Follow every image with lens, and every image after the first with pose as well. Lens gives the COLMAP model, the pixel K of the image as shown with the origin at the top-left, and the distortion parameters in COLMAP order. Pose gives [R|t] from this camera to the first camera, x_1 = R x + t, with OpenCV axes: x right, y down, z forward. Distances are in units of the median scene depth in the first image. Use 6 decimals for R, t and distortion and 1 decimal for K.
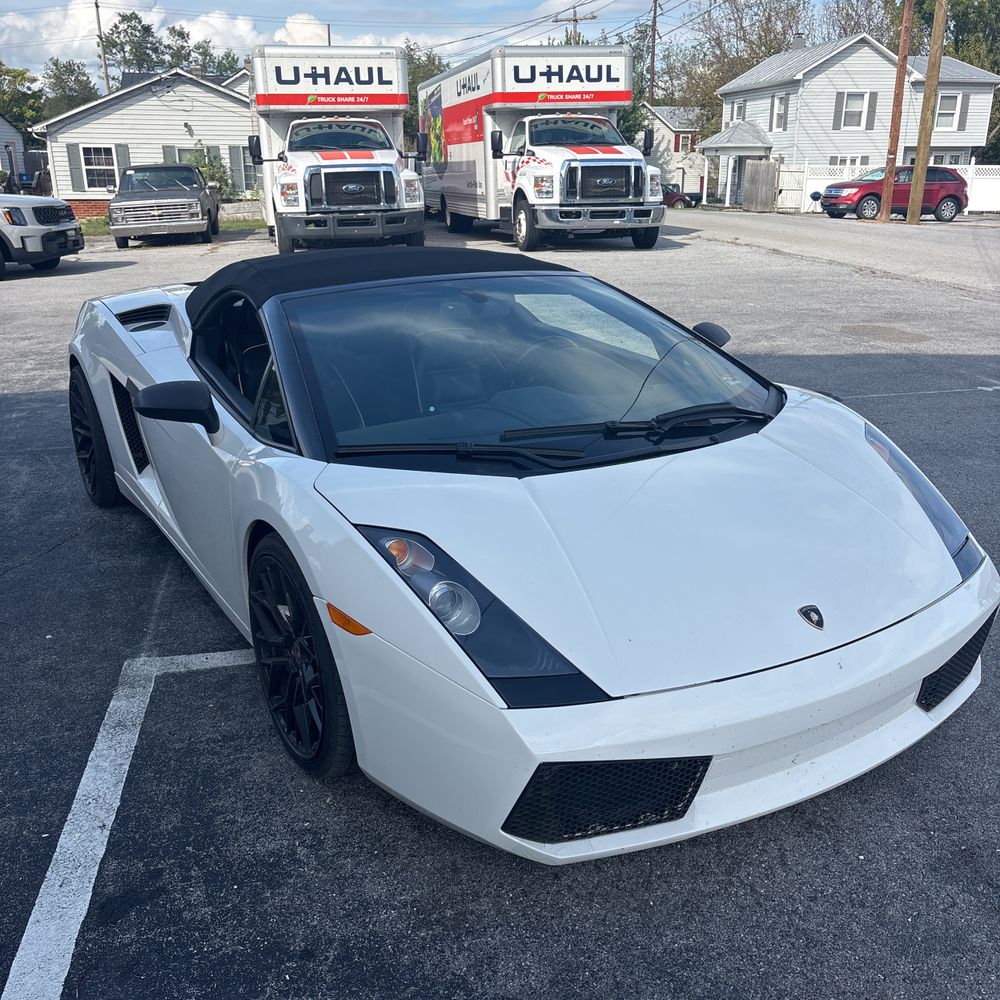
lens RADIAL K [[1025.2, 0, 518.0], [0, 1025.2, 500.5], [0, 0, 1]] dist [0.013436, 0.009397]
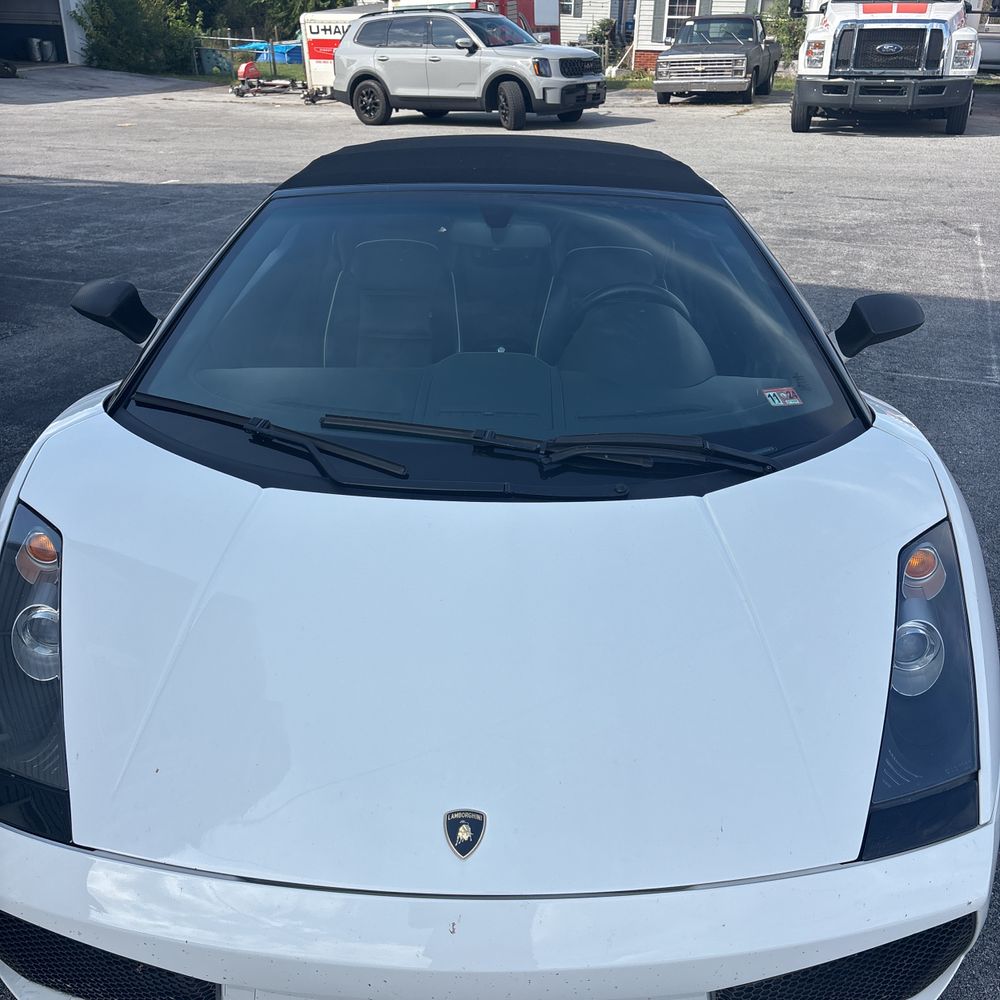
lens RADIAL K [[1025.2, 0, 518.0], [0, 1025.2, 500.5], [0, 0, 1]] dist [0.013436, 0.009397]
pose [[0.840250, 0.249647, -0.481307, 0.087486], [-0.187459, 0.966710, 0.174160, -0.029960], [0.508763, -0.056112, 0.859076, 0.077806]]
